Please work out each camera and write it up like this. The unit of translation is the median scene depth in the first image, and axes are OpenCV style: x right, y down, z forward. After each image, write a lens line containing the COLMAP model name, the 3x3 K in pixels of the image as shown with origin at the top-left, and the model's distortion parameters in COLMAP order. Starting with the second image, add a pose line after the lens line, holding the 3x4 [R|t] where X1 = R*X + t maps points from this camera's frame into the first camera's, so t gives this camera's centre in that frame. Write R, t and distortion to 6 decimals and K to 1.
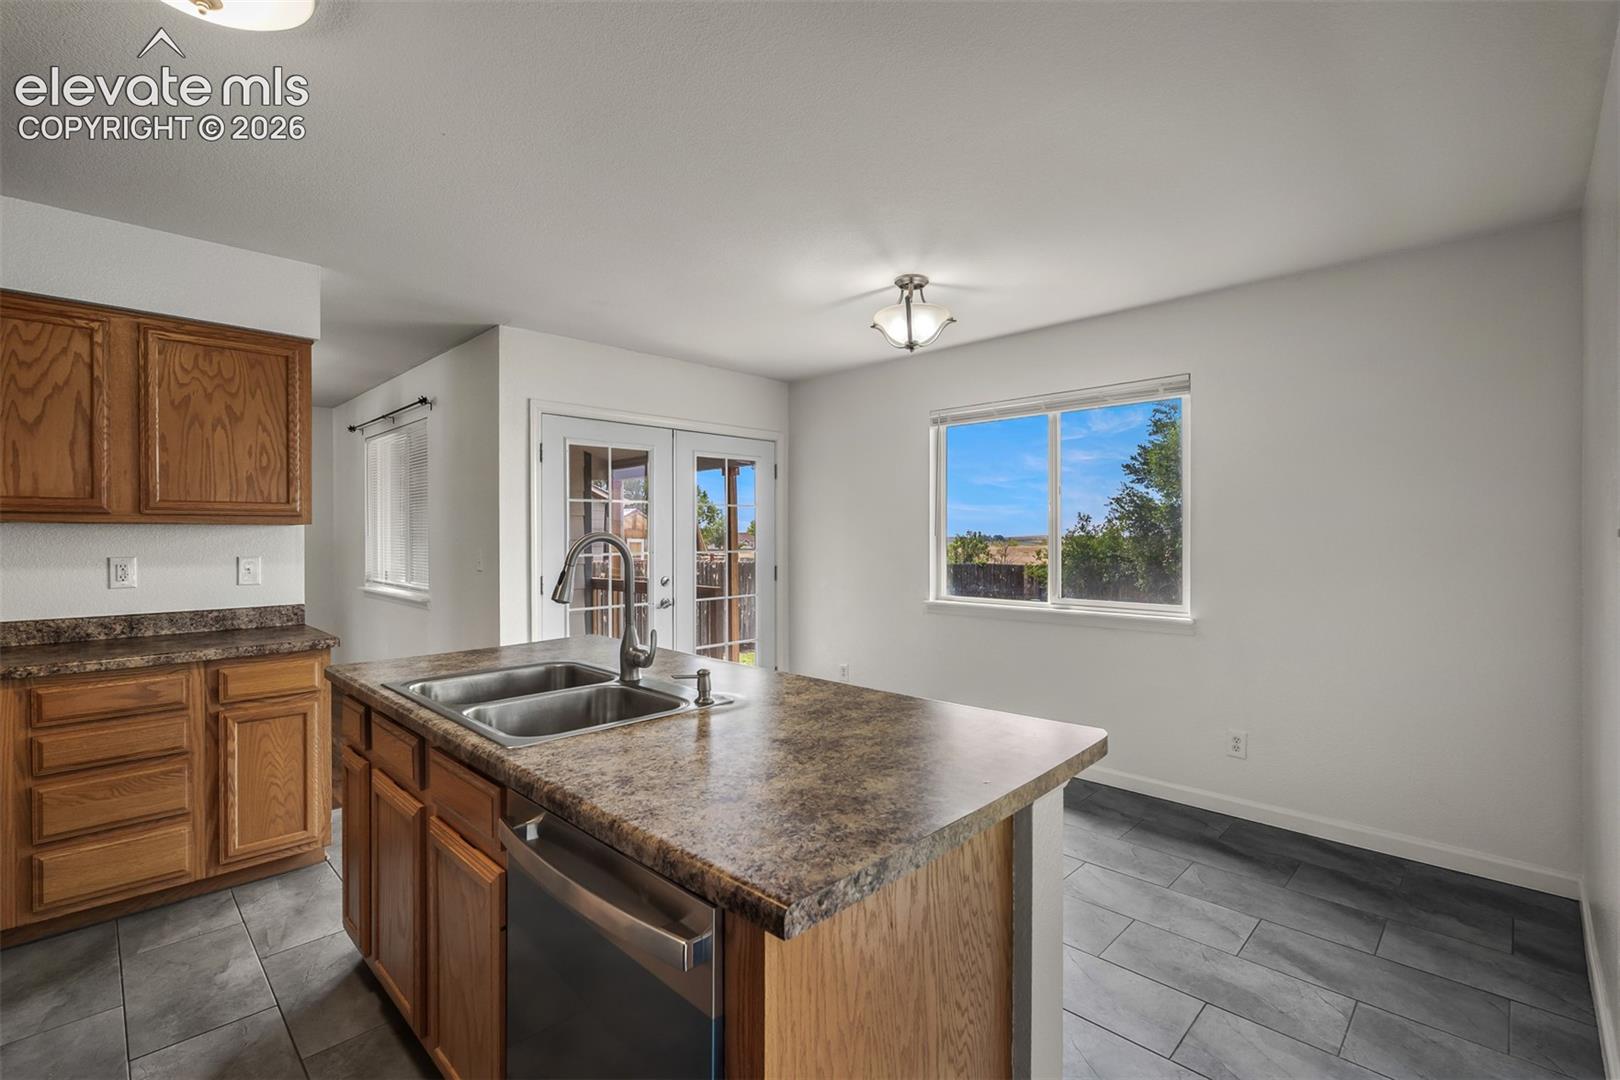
lens RADIAL K [[720.5, 0, 804.3], [0, 720.5, 534.6], [0, 0, 1]] dist [-0.002190, -0.000885]
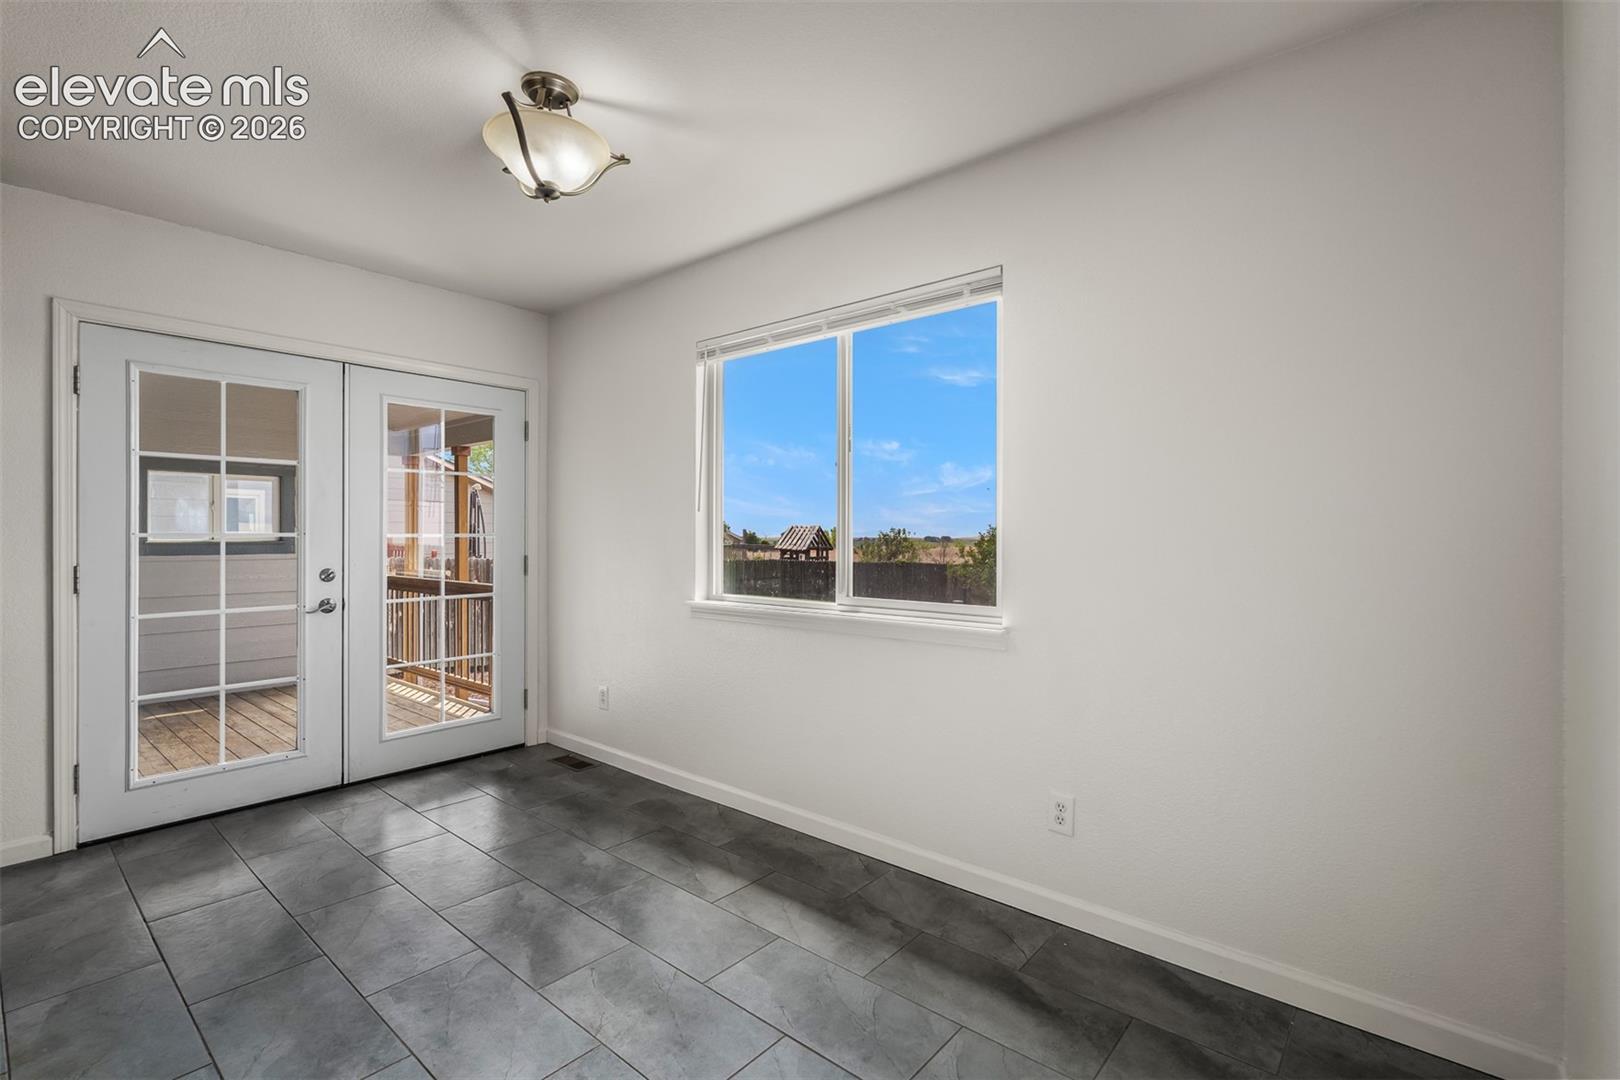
lens RADIAL K [[720.5, 0, 816.5], [0, 720.5, 537.2], [0, 0, 1]] dist [-0.002190, -0.000885]
pose [[0.996963, 0.003554, 0.077790, 0.324194], [-0.003743, 0.999990, 0.002283, 0.033446], [-0.077781, -0.002568, 0.996967, 0.353928]]
